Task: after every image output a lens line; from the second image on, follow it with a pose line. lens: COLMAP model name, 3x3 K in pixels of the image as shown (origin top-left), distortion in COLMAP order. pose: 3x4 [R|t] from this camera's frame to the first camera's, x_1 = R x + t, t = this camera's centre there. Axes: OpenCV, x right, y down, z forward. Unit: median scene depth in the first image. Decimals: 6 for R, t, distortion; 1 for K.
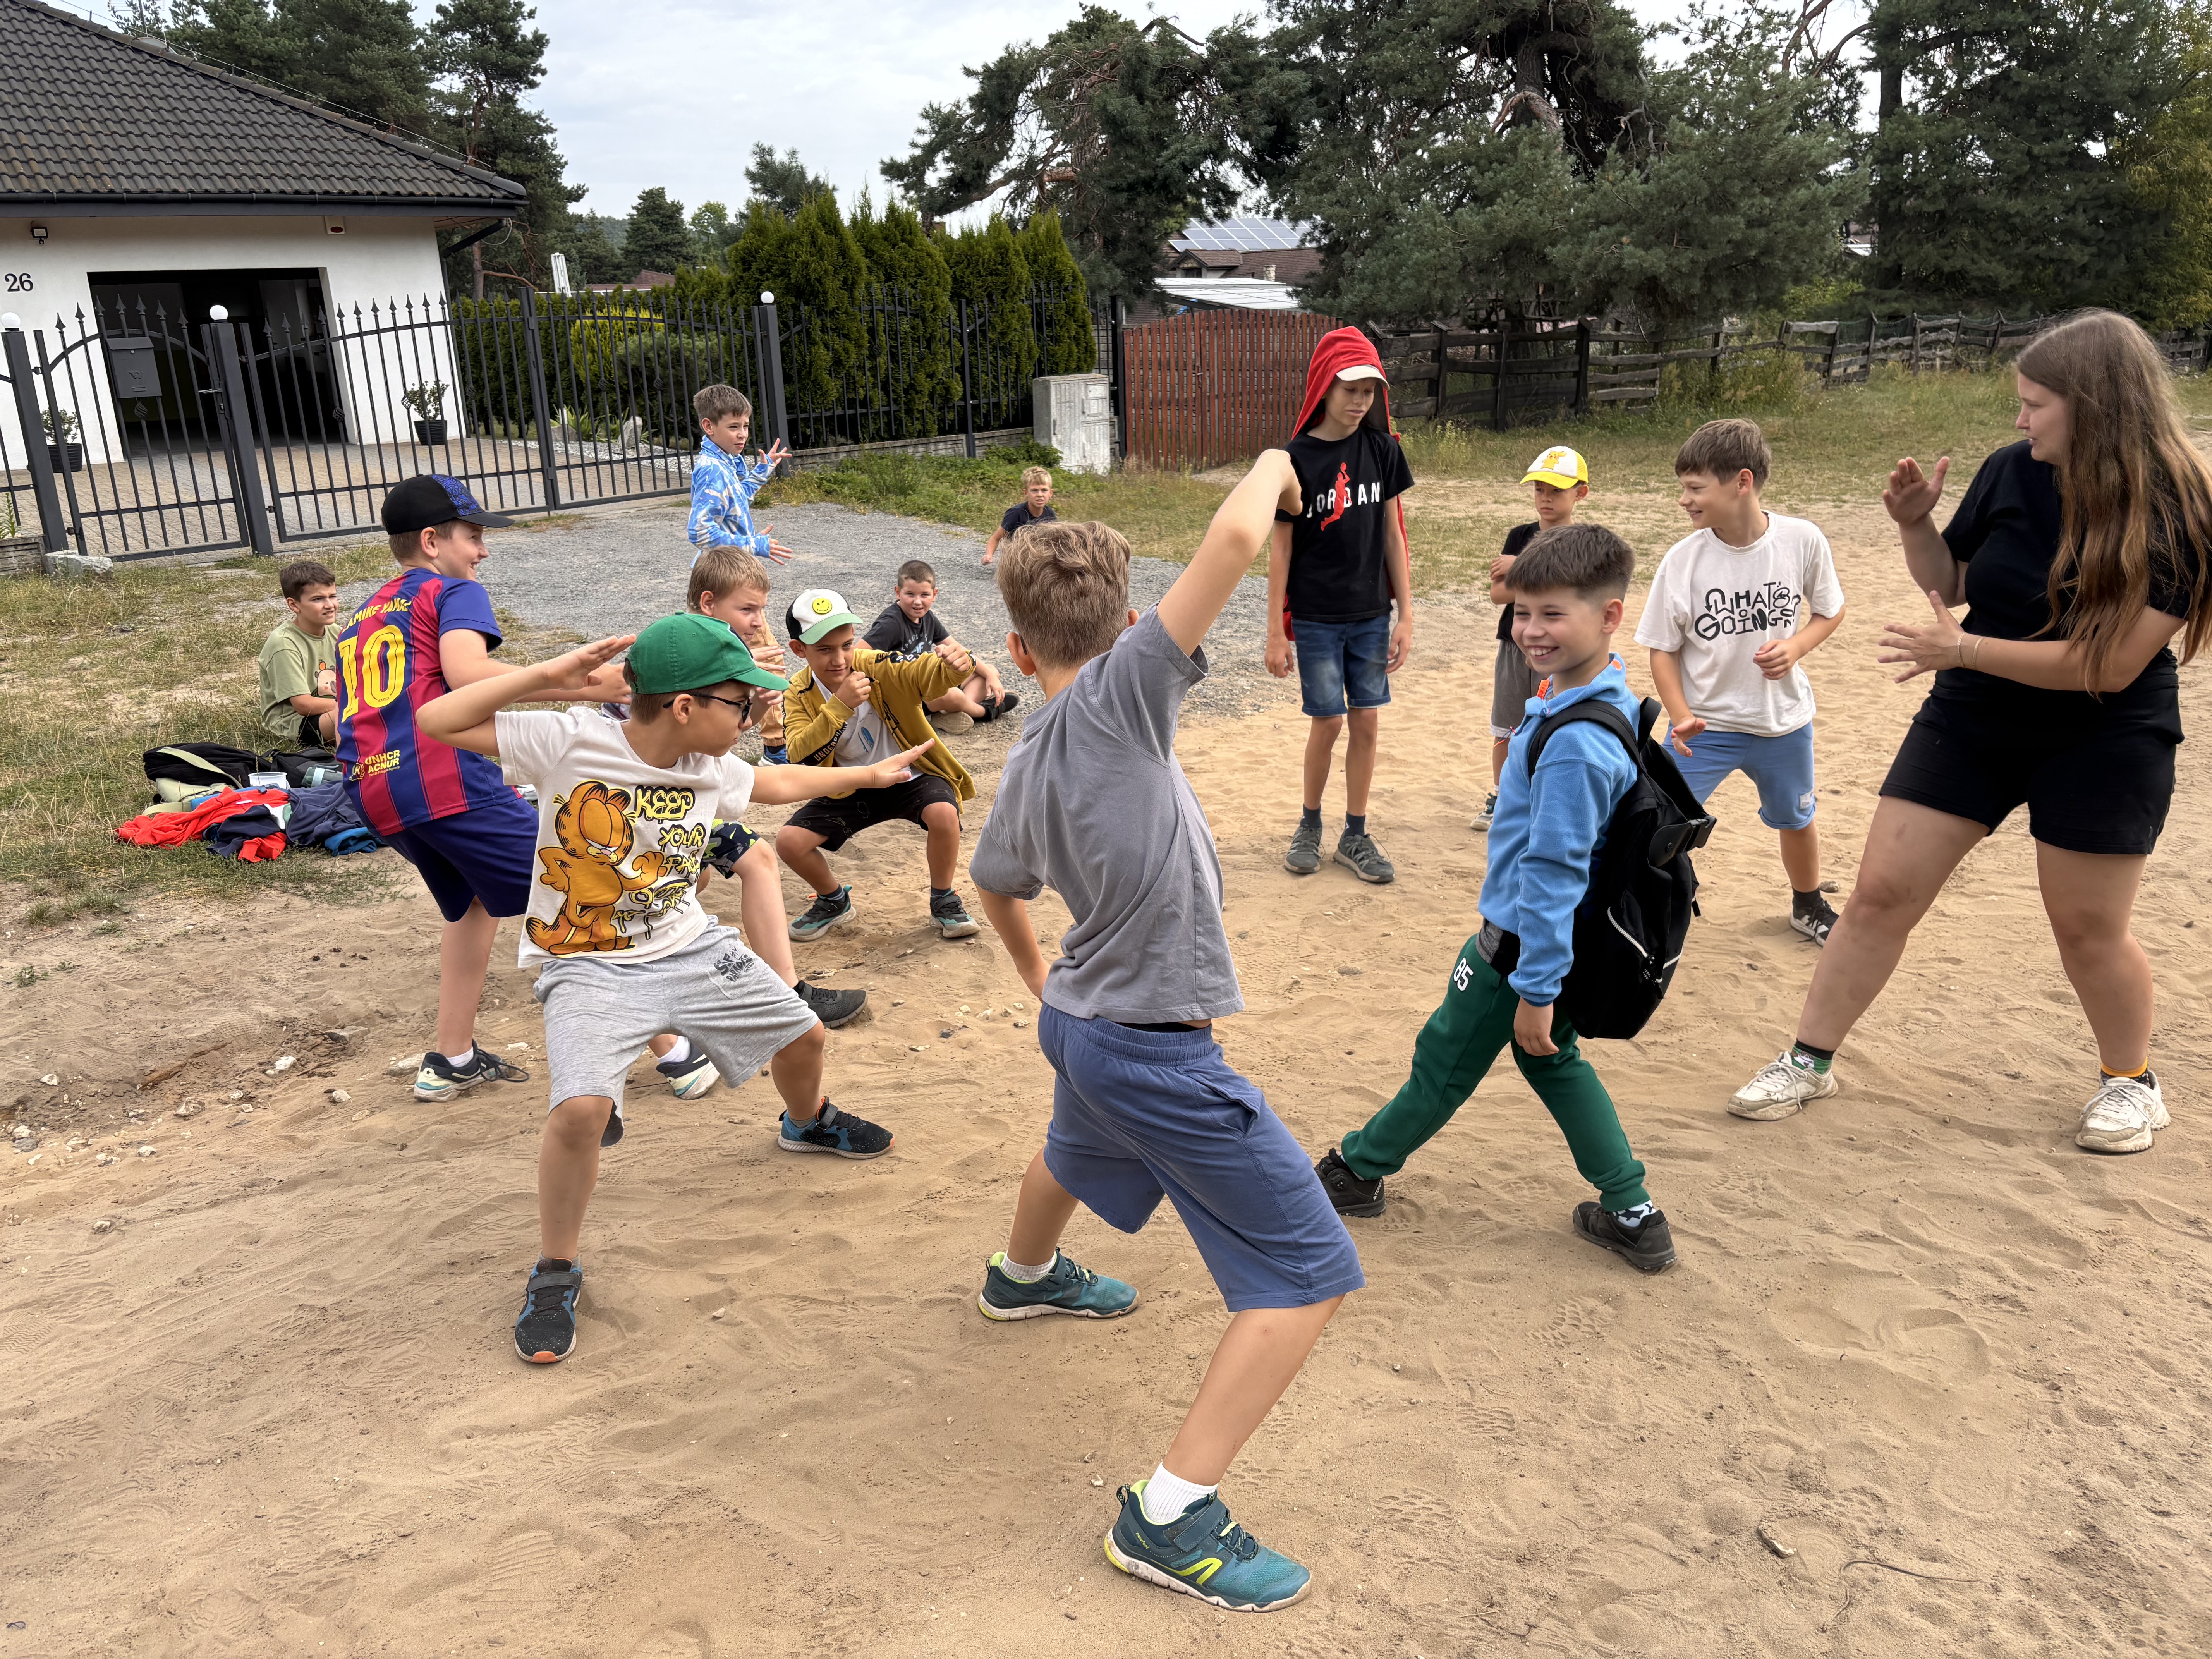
lens RADIAL K [[1603.9, 0, 1106.0], [0, 1603.9, 829.5], [0, 0, 1]] dist [-0.001740, -0.000255]
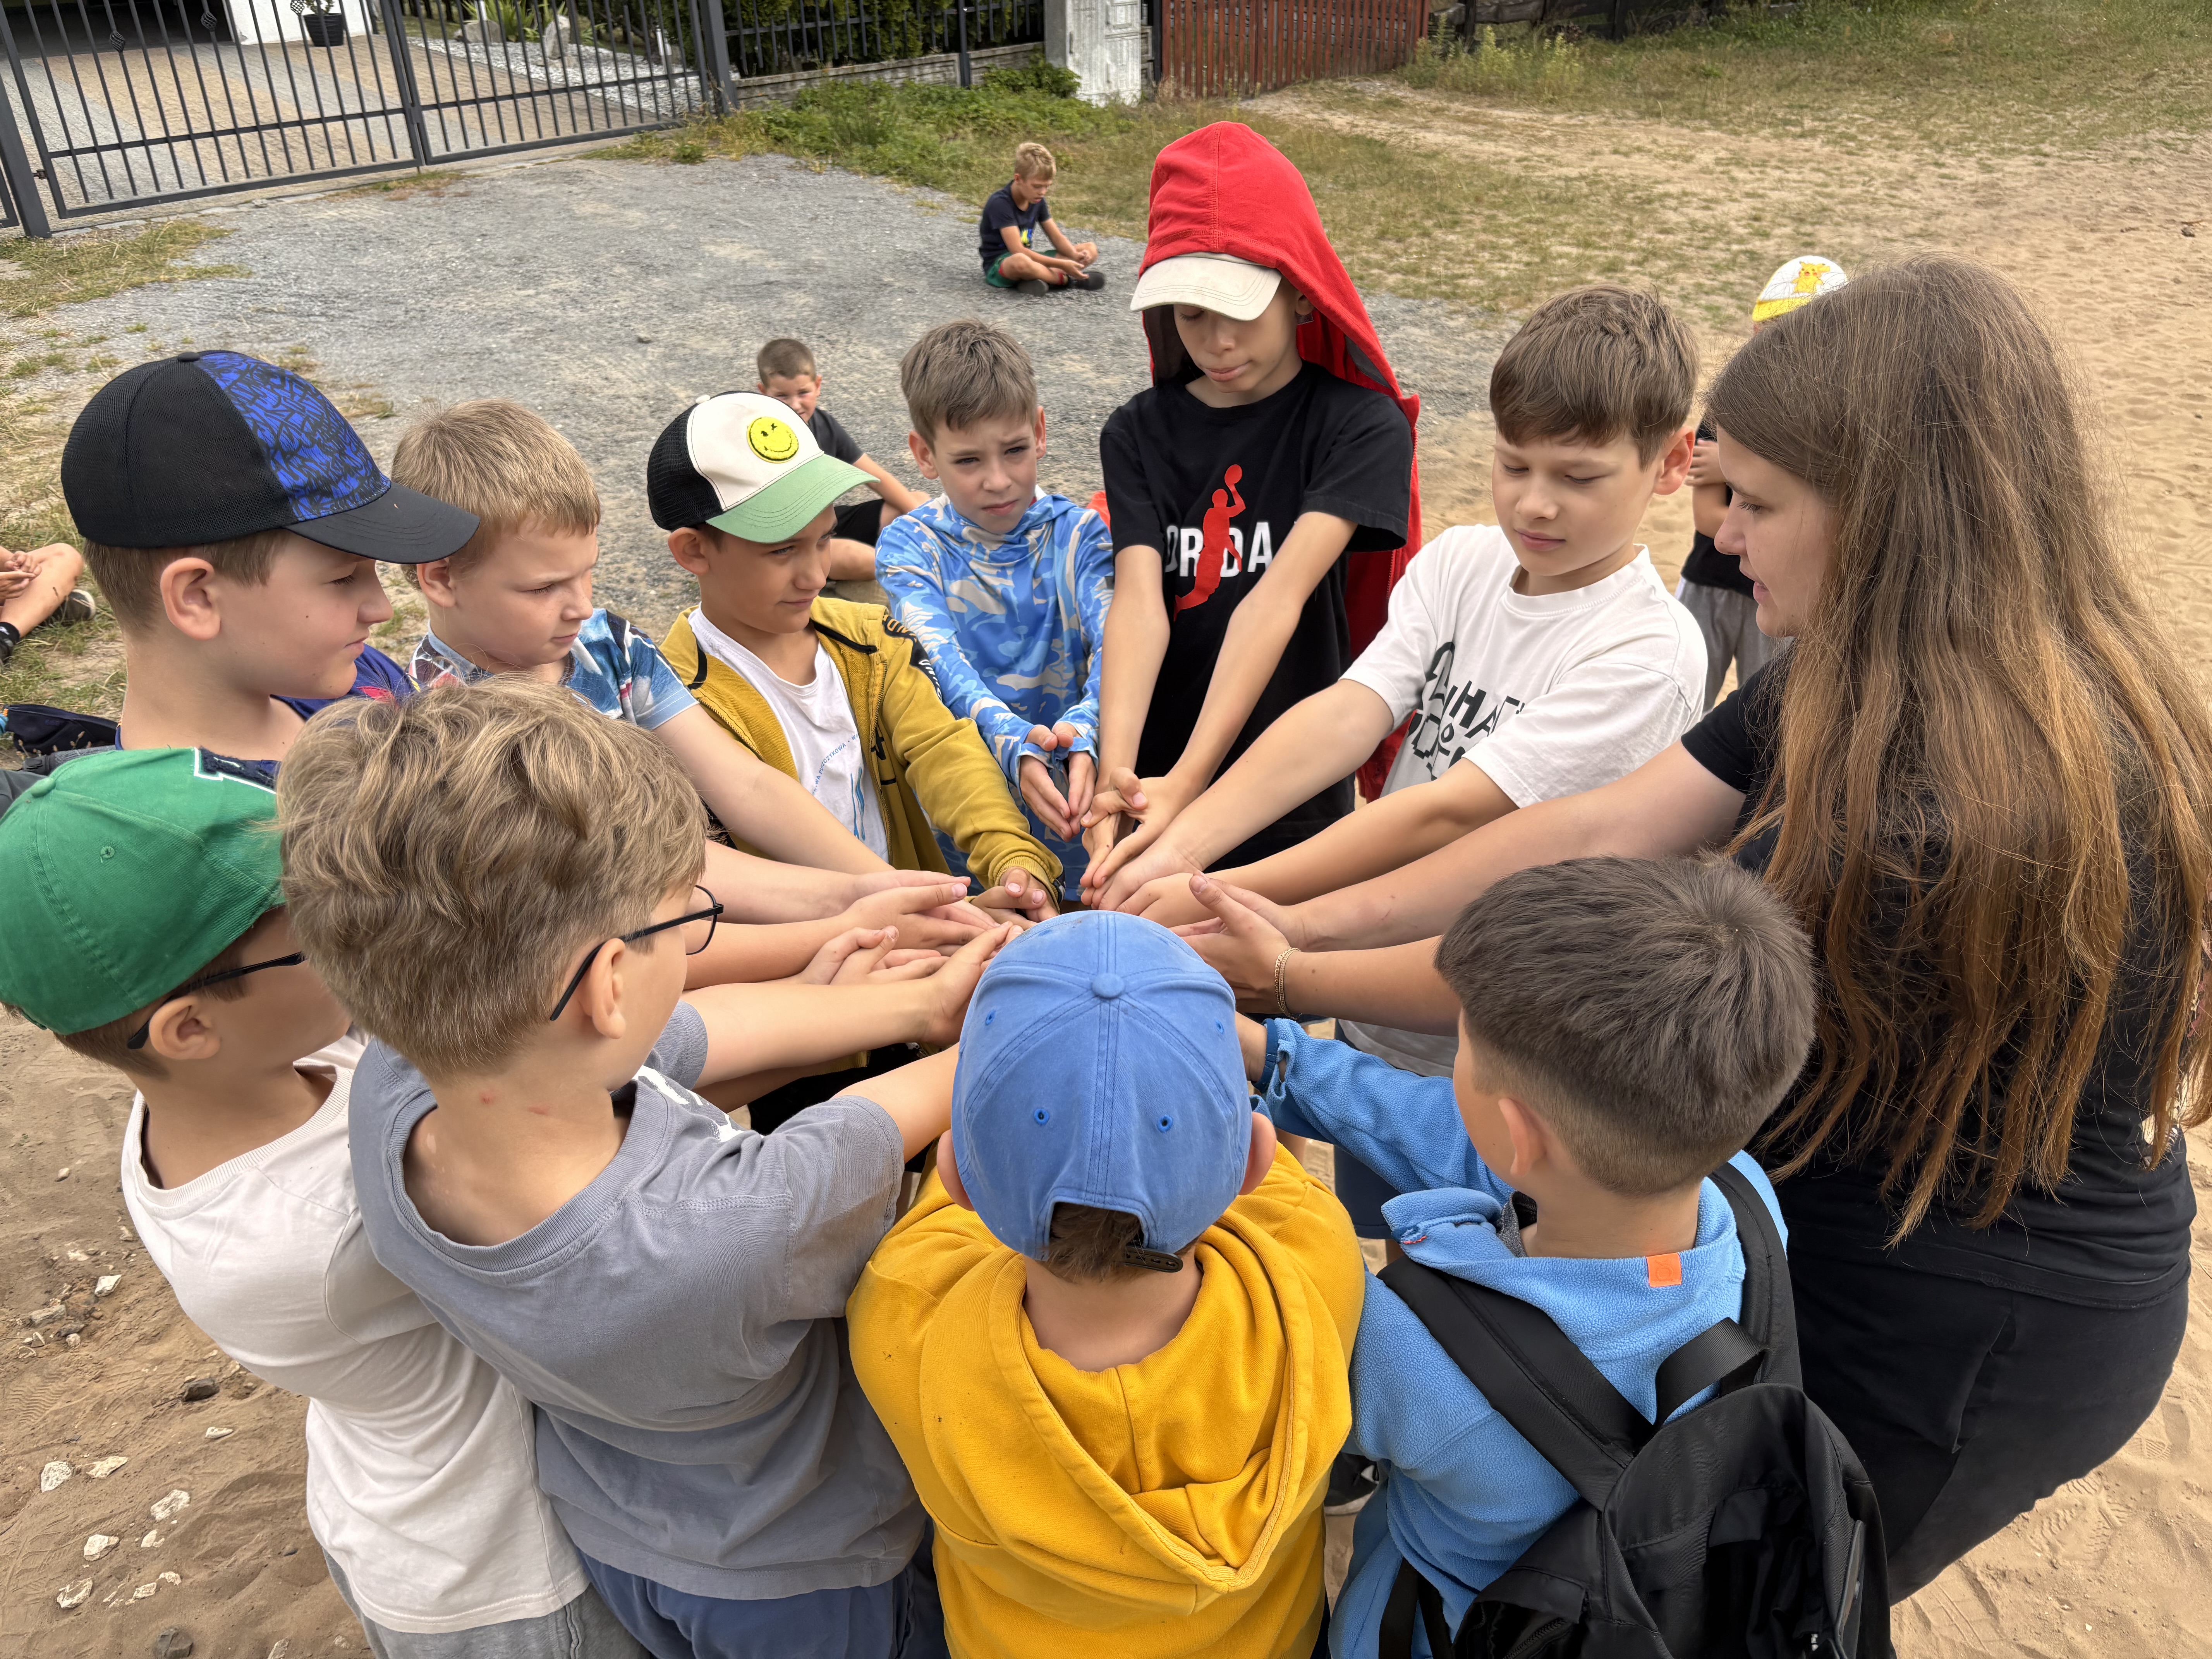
lens RADIAL K [[1603.9, 0, 1106.0], [0, 1603.9, 829.5], [0, 0, 1]] dist [-0.001740, -0.000255]
pose [[0.999482, 0.025008, -0.020236, 0.012201], [-0.019601, 0.972199, 0.233334, -0.059634], [0.025508, -0.232816, 0.972186, 0.137878]]
